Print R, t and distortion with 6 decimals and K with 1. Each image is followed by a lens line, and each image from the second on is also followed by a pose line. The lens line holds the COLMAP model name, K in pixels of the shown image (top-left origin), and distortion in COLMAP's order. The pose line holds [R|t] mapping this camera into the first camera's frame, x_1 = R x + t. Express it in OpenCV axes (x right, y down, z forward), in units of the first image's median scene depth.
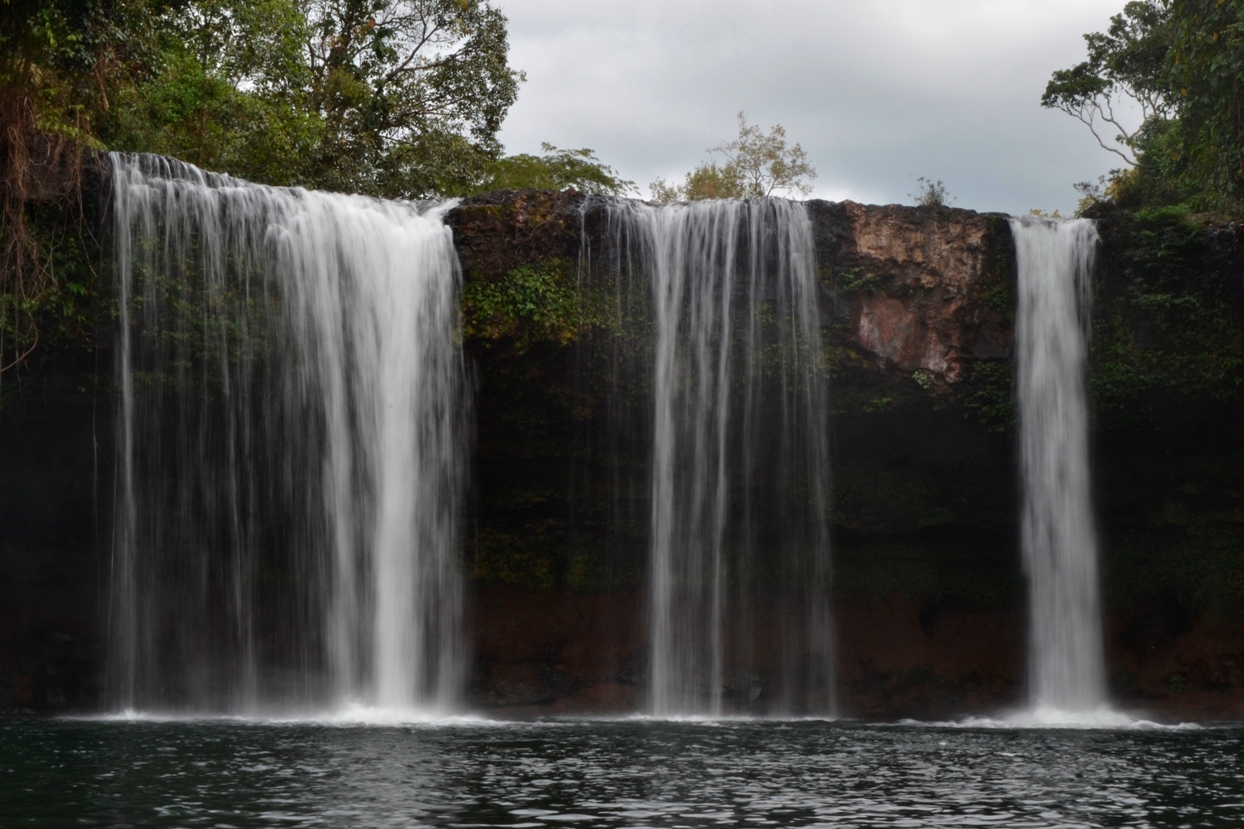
lens RADIAL K [[2249.3, 0, 621.9], [0, 2249.3, 415.1], [0, 0, 1]] dist [-0.042323, 0.000000]
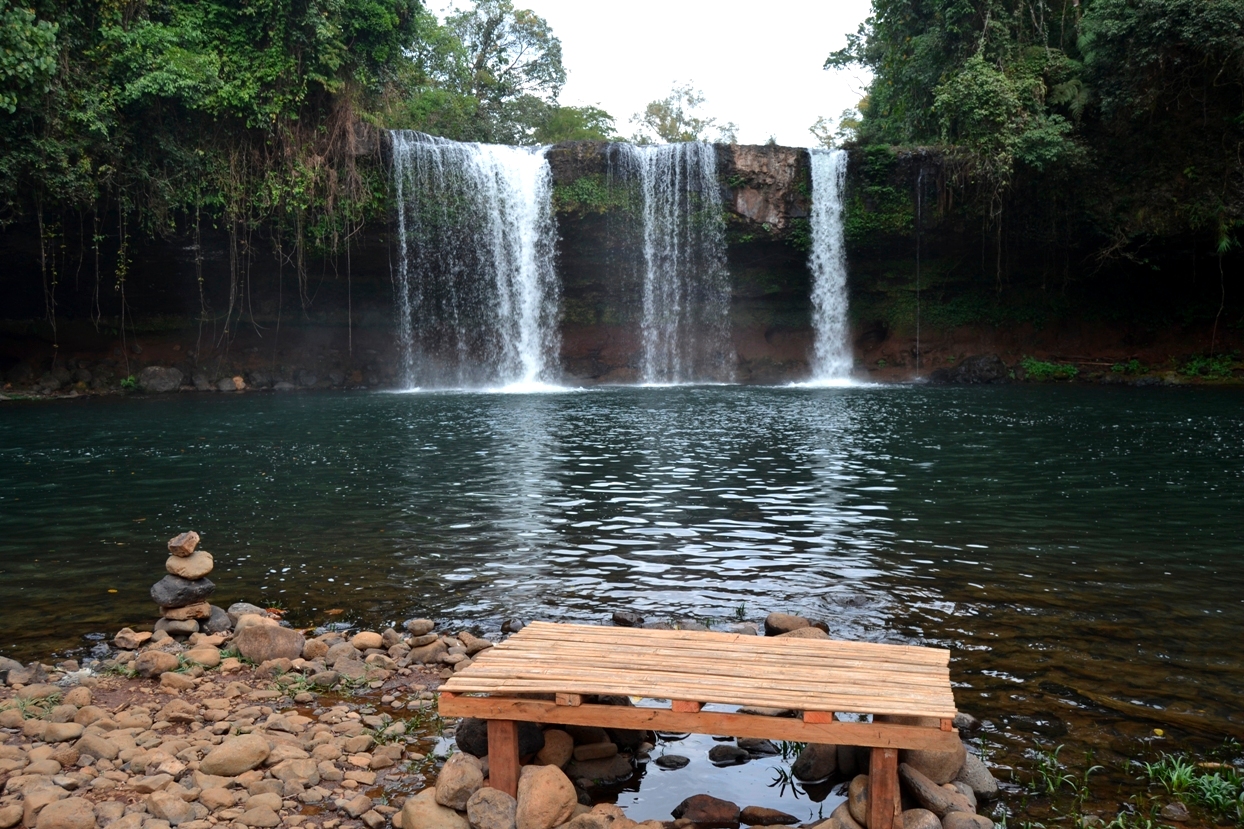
lens RADIAL K [[1167.6, 0, 625.4], [0, 1167.6, 408.6], [0, 0, 1]] dist [-0.080695, 0.000000]
pose [[0.999685, -0.019371, 0.015978, -0.023605], [0.016396, 0.985495, 0.168908, -0.035087], [-0.019018, -0.168593, 0.985502, -0.131381]]
